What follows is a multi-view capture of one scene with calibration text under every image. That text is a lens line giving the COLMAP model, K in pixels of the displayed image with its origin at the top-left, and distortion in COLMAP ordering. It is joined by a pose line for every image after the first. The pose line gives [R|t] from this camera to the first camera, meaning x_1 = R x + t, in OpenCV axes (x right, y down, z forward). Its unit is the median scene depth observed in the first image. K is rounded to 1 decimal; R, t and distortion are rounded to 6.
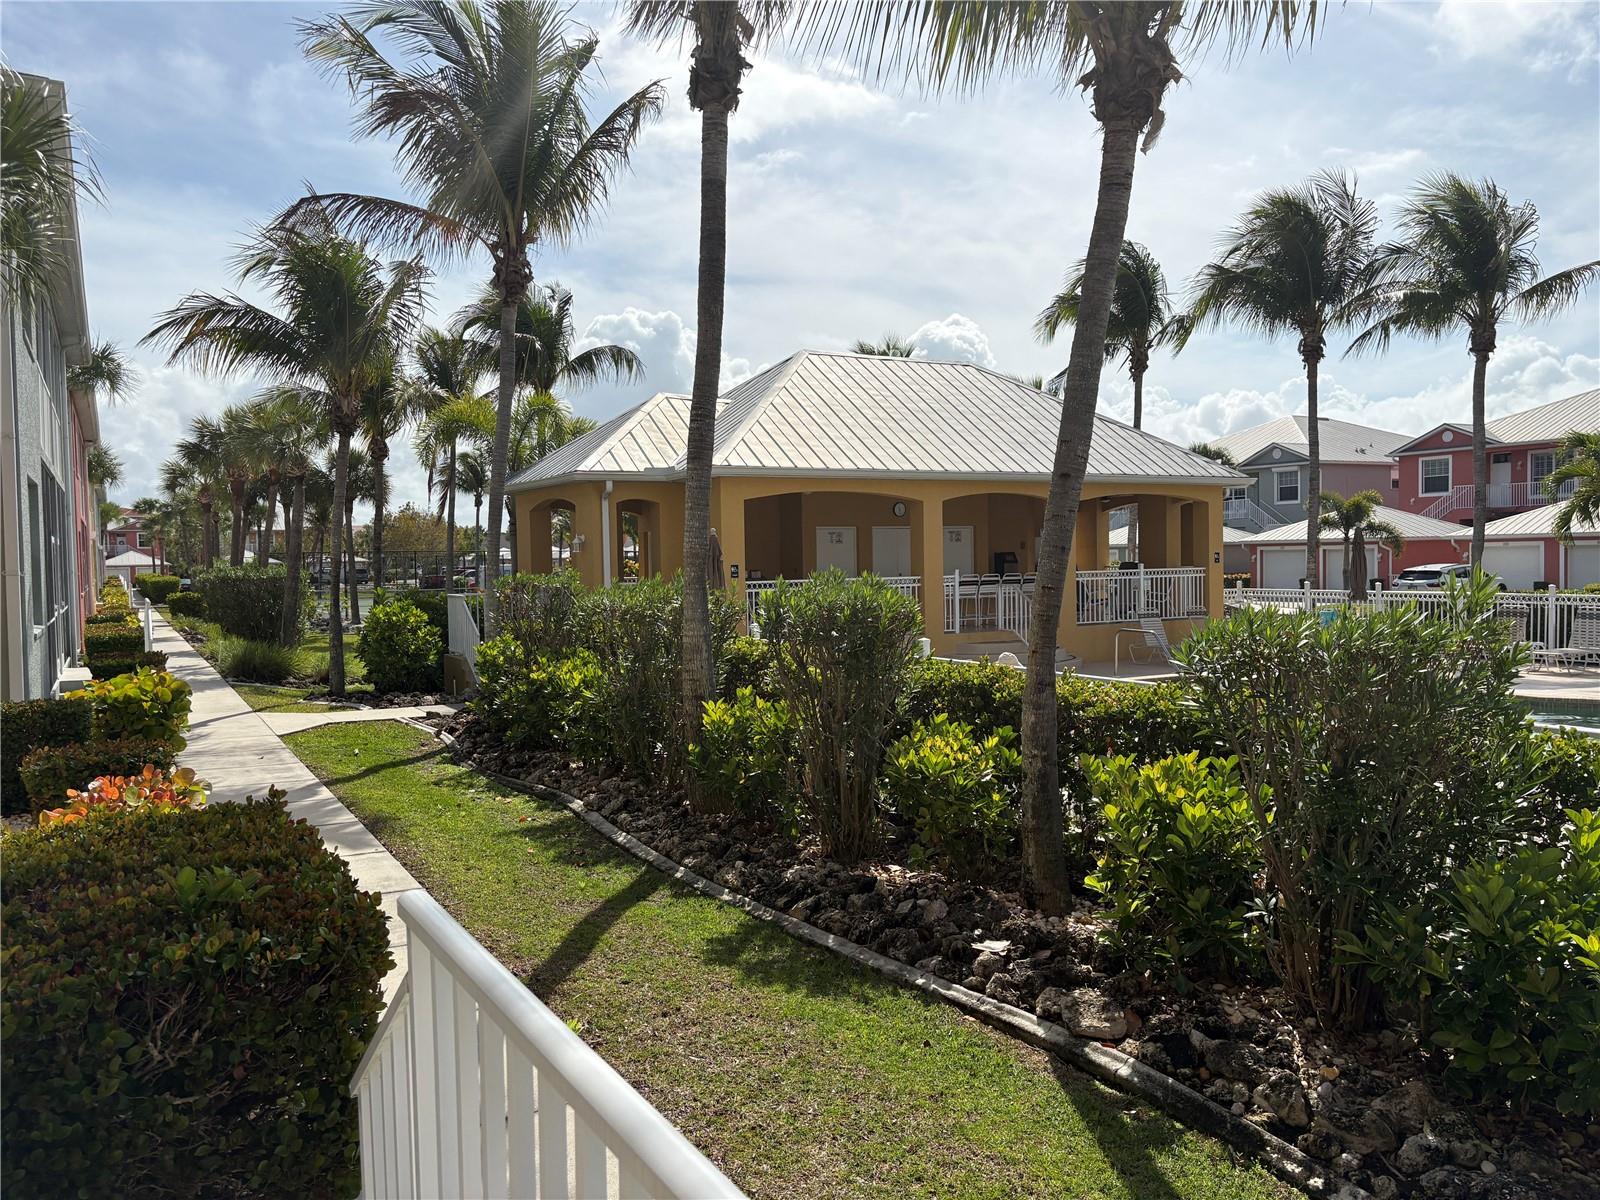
lens RADIAL K [[1204.6, 0, 806.8], [0, 1204.6, 600.7], [0, 0, 1]] dist [0.054437, -0.054677]
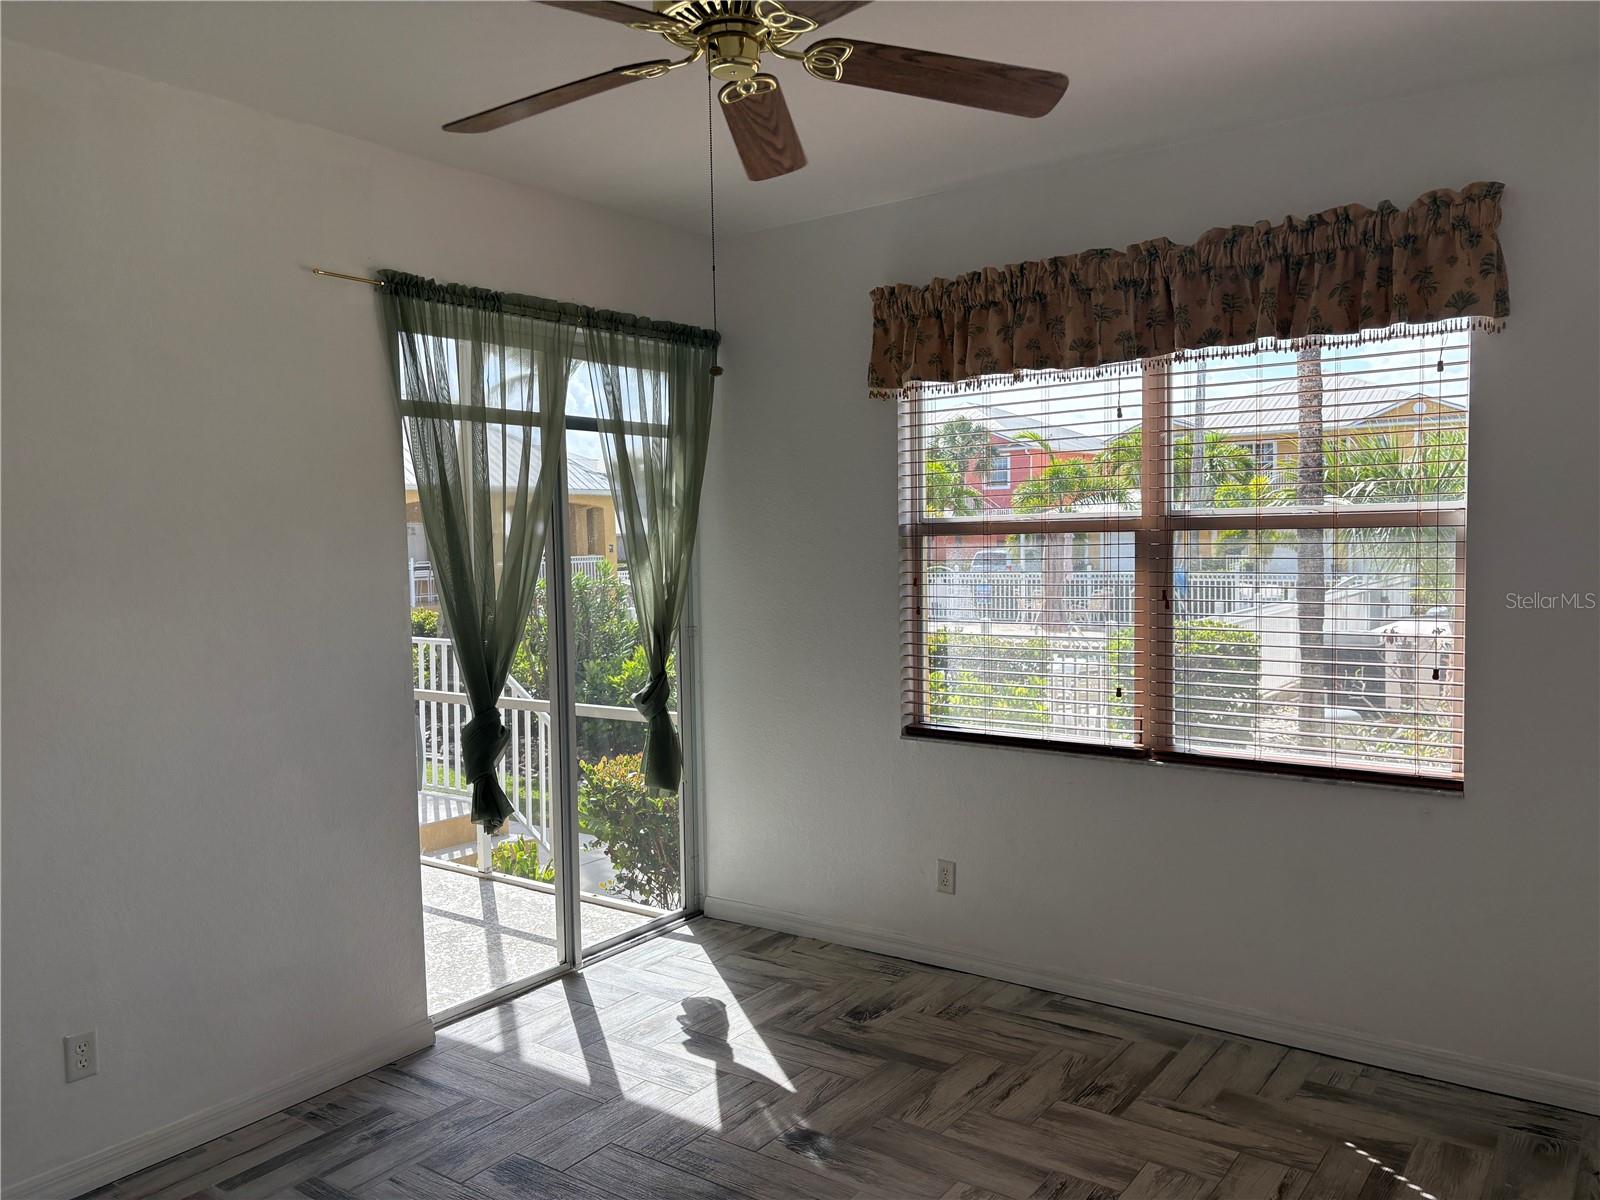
lens RADIAL K [[1204.6, 0, 806.8], [0, 1204.6, 600.7], [0, 0, 1]] dist [0.054437, -0.054677]
pose [[0.908901, -0.021750, 0.416445, -0.030929], [0.017173, 0.999744, 0.014732, 0.007255], [-0.416659, -0.006238, 0.909042, -0.336645]]
